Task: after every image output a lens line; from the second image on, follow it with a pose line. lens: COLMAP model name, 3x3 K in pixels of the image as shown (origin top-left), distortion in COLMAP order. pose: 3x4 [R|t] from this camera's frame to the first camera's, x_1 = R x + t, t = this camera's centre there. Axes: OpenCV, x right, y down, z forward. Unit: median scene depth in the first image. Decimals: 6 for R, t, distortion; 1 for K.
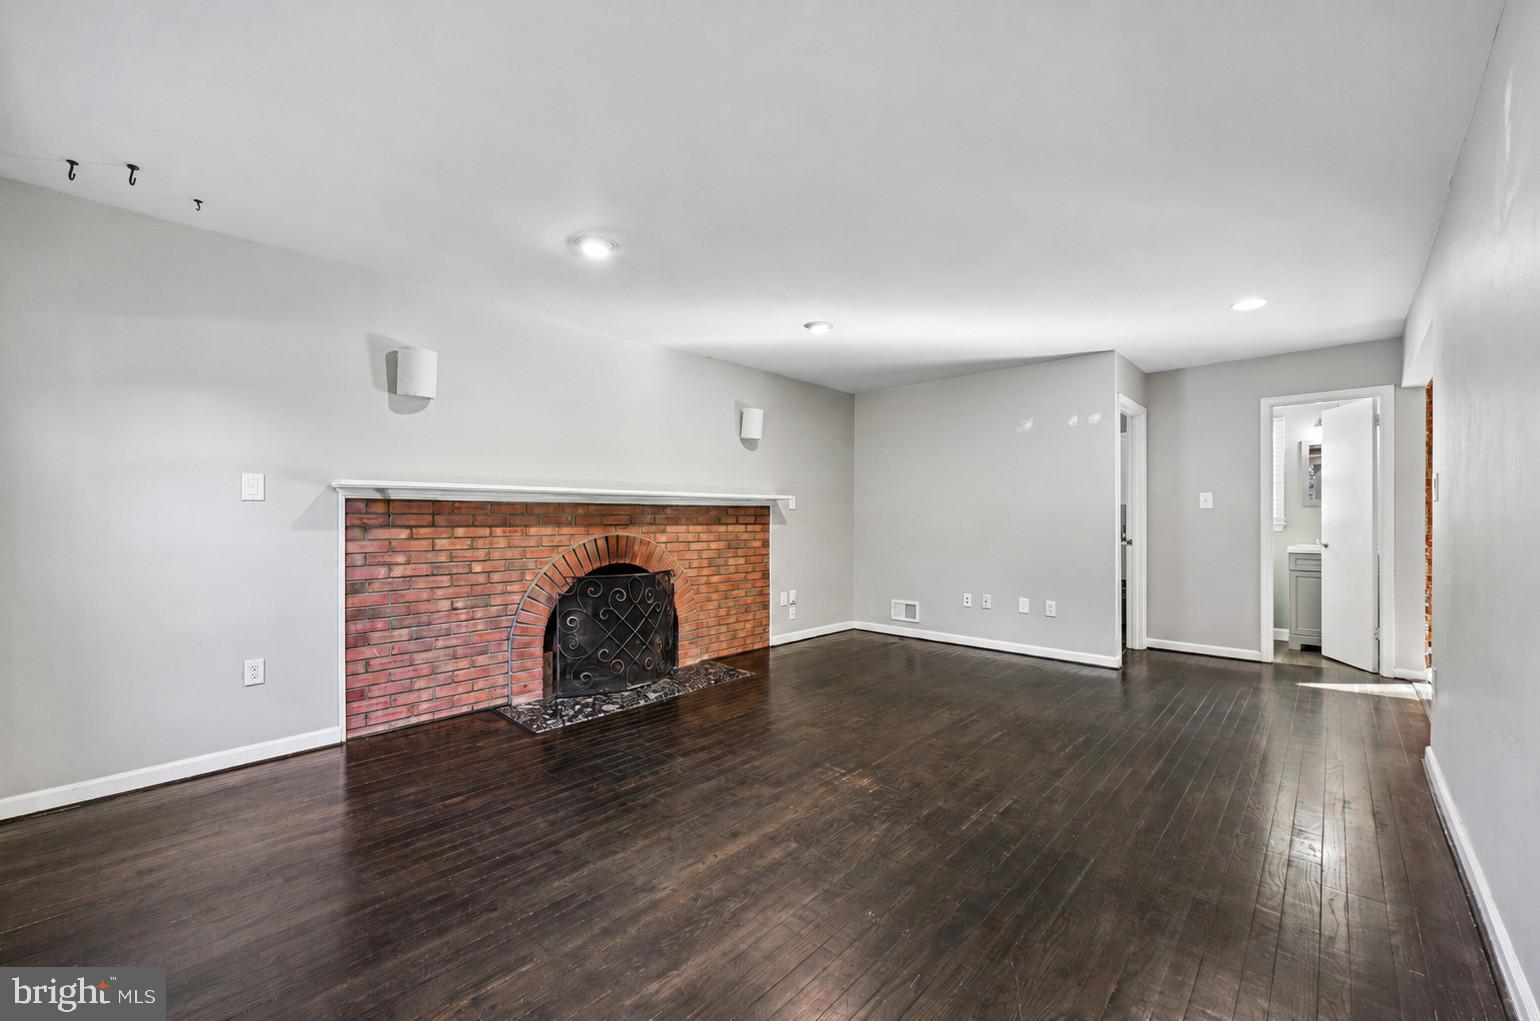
lens RADIAL K [[602.9, 0, 781.9], [0, 602.9, 516.3], [0, 0, 1]] dist [-0.000800, 0.000149]
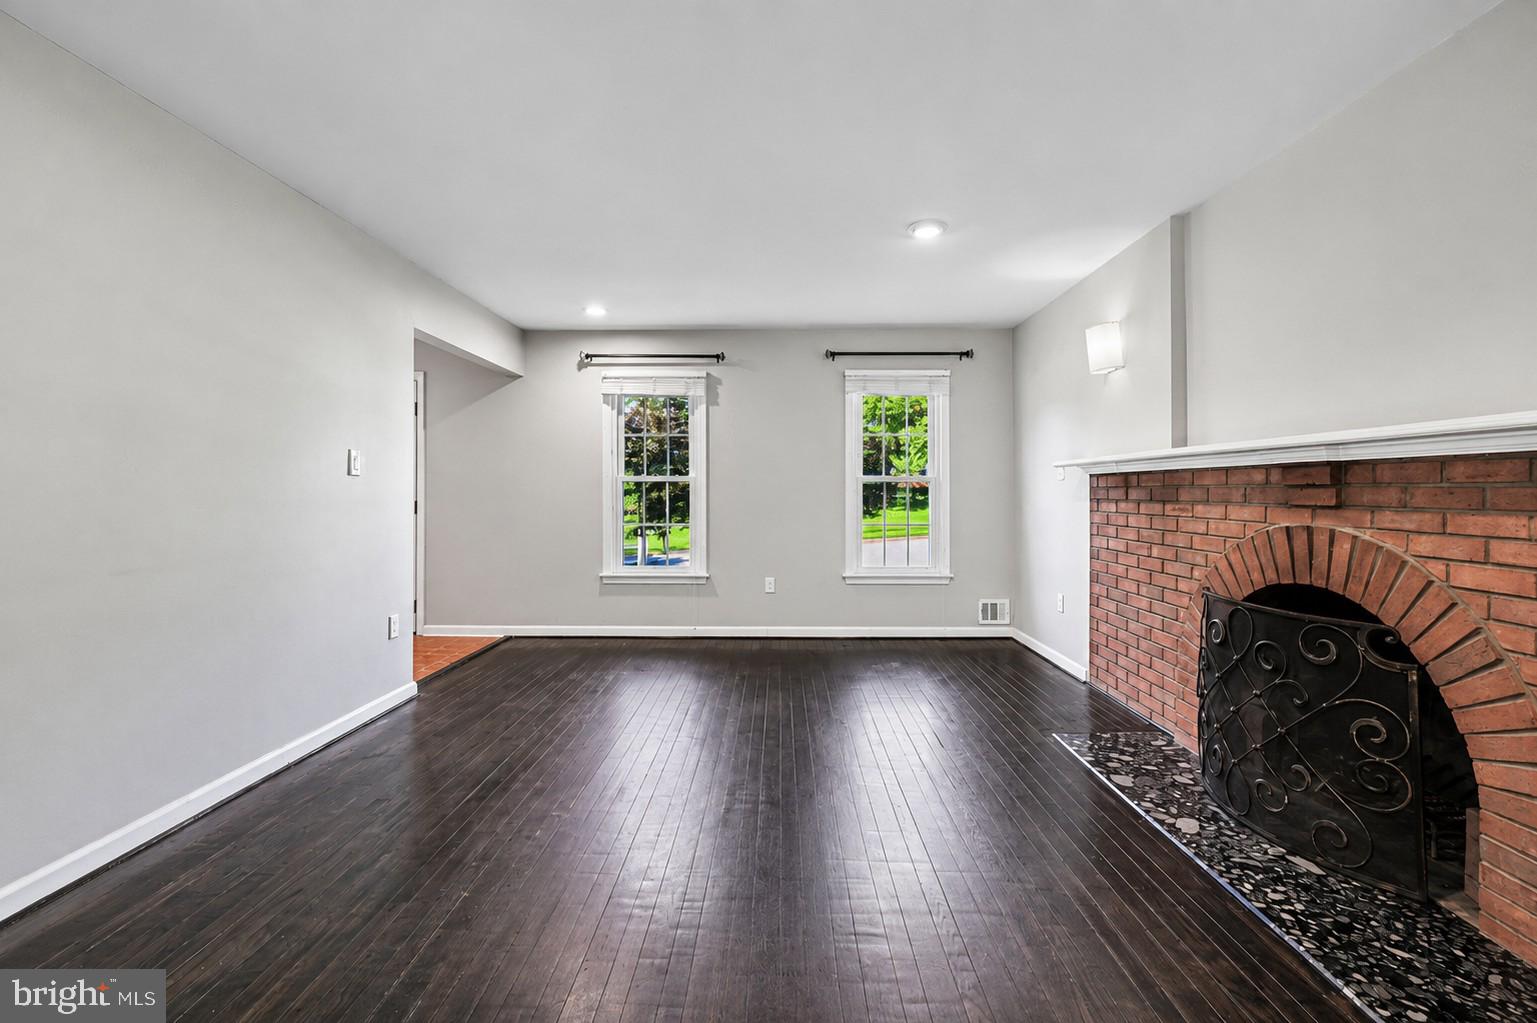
lens RADIAL K [[601.8, 0, 780.4], [0, 601.8, 517.2], [0, 0, 1]] dist [-0.000800, 0.000149]
pose [[-0.712844, 0.027902, -0.700768, 0.383606], [-0.001525, 0.999144, 0.041333, 0.003763], [0.701321, 0.030532, -0.712191, 1.062680]]
